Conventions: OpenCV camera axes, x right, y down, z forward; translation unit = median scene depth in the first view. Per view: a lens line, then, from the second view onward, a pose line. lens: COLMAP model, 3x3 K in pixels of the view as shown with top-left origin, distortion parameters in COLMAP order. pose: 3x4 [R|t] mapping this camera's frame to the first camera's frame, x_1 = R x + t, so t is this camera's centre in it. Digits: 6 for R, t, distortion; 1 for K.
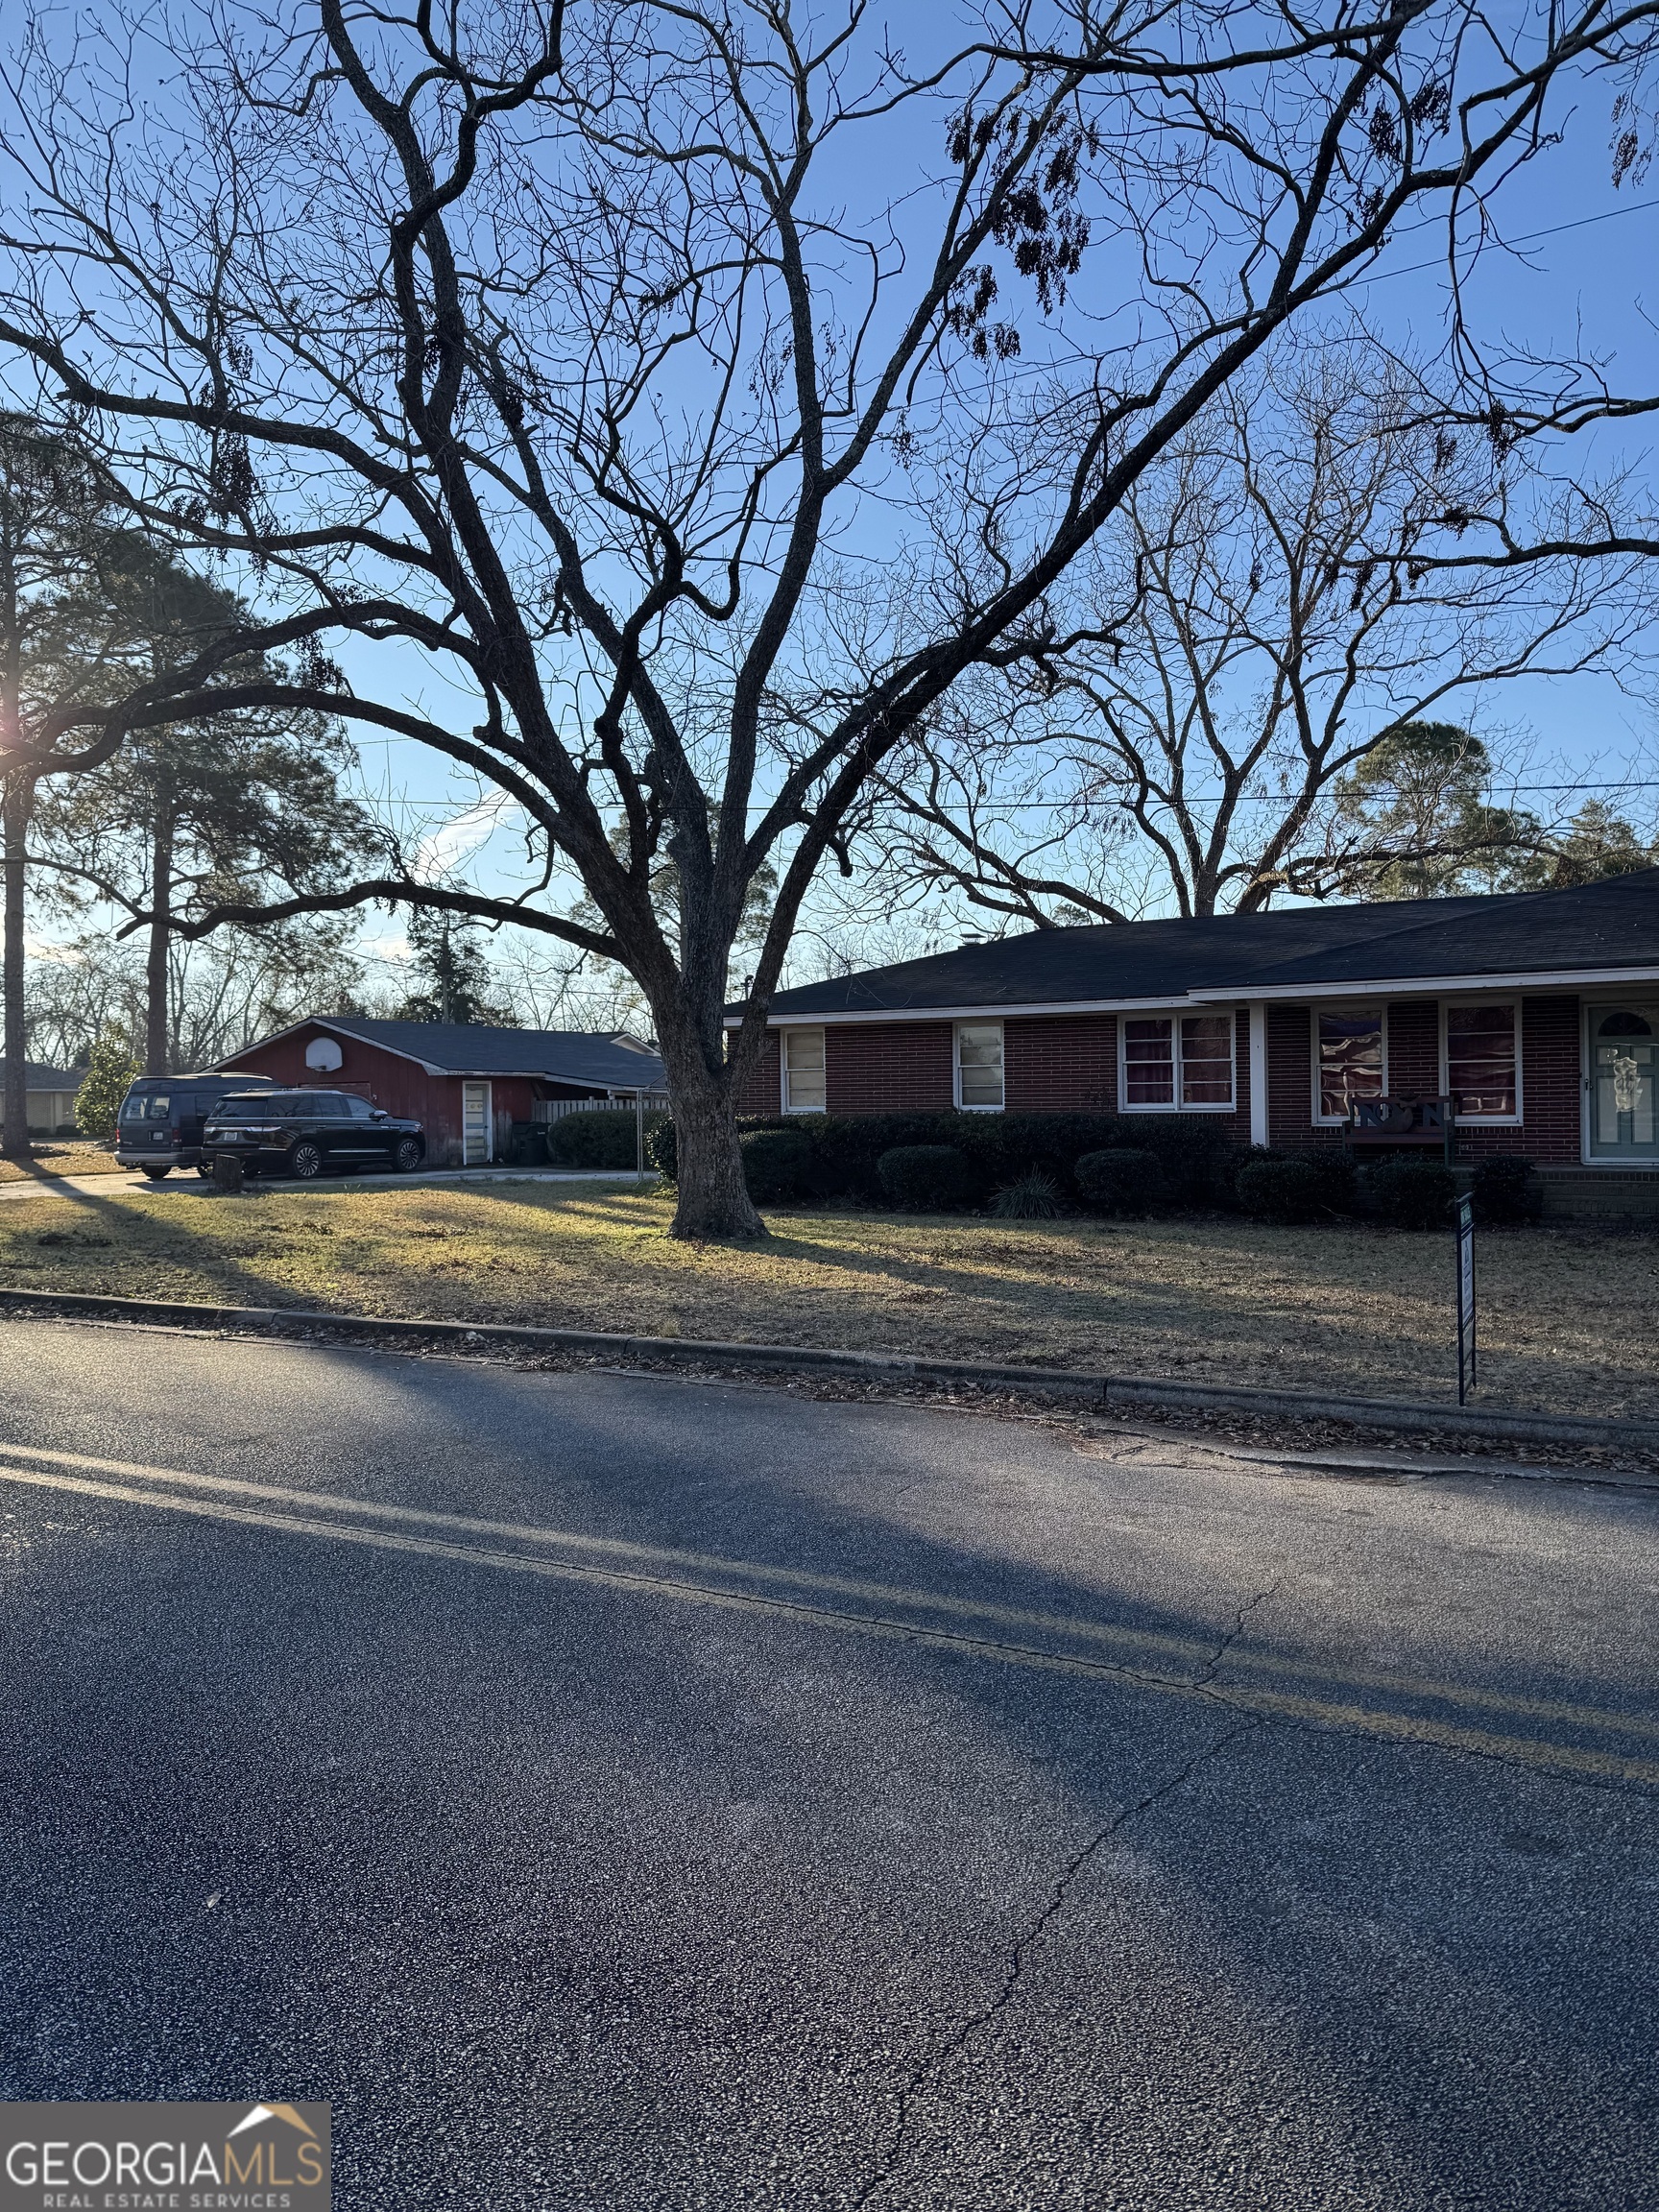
lens RADIAL K [[1557.6, 0, 841.5], [0, 1557.6, 1125.5], [0, 0, 1]] dist [0.053676, -0.004311]
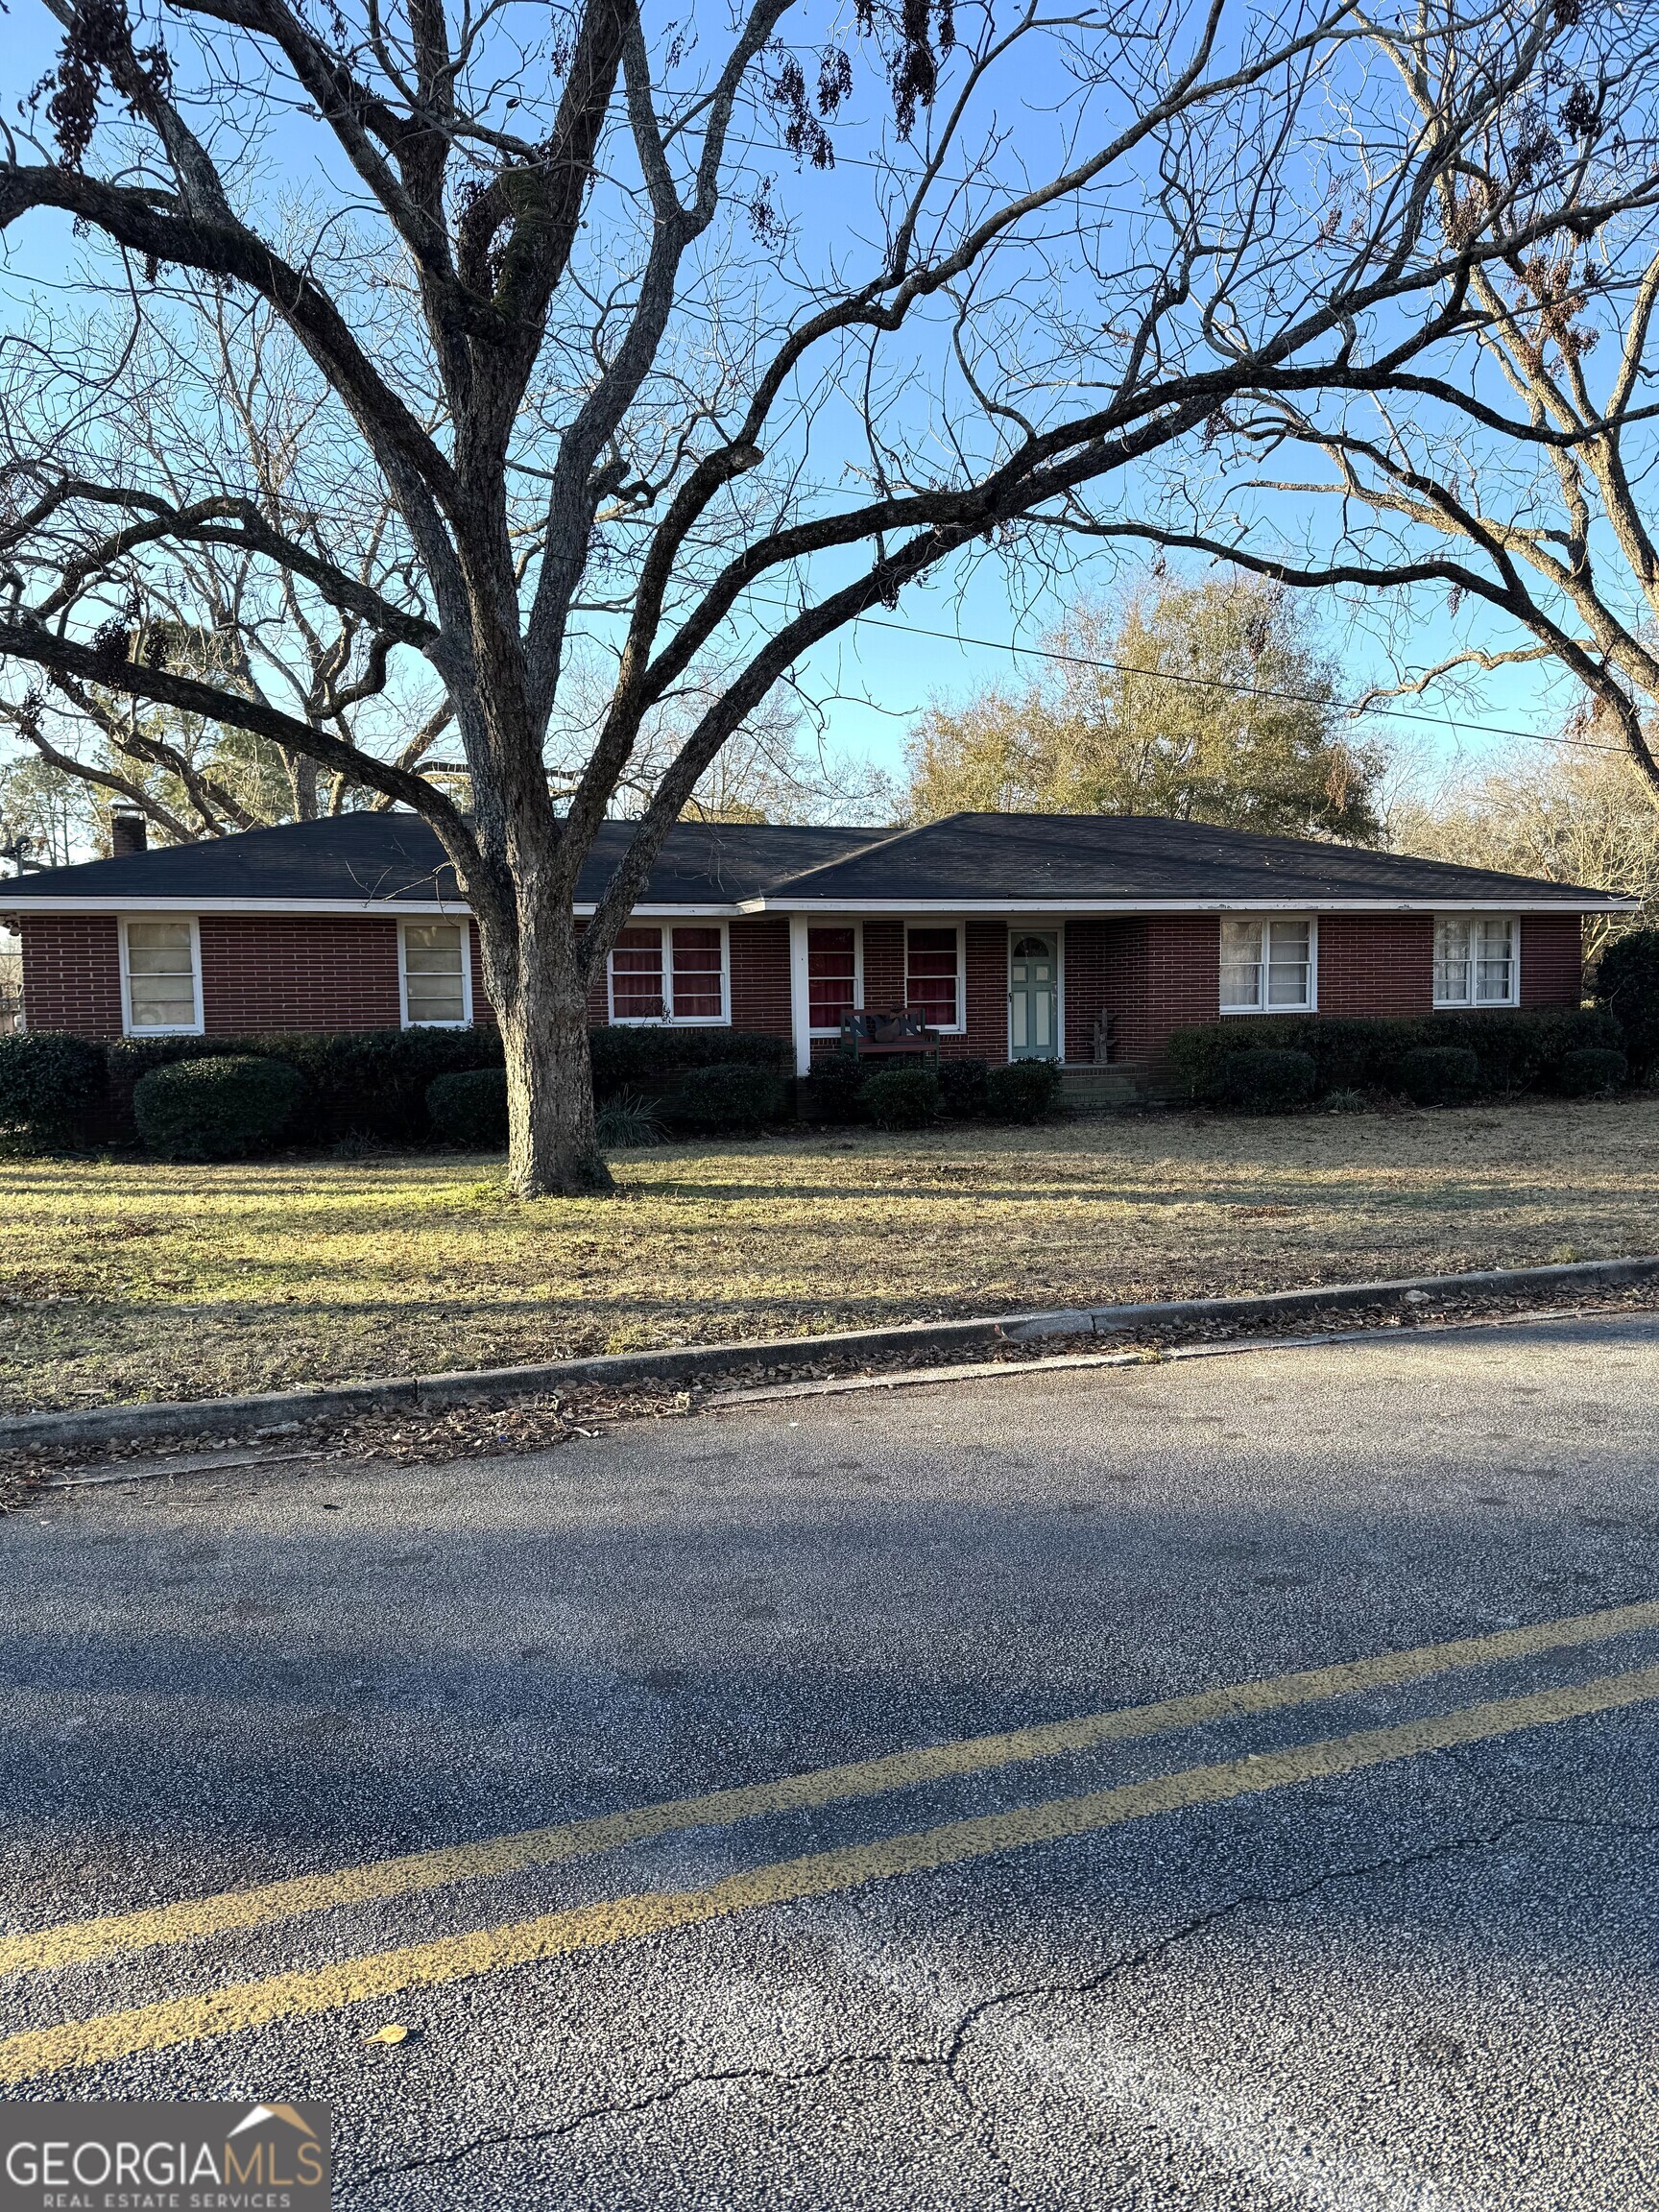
lens RADIAL K [[1557.6, 0, 841.5], [0, 1557.6, 1125.5], [0, 0, 1]] dist [0.053676, -0.004311]
pose [[0.657992, -0.055883, 0.750948, -0.471168], [0.019242, 0.998165, 0.057421, -0.001083], [-0.752779, -0.023333, 0.657860, 0.324345]]
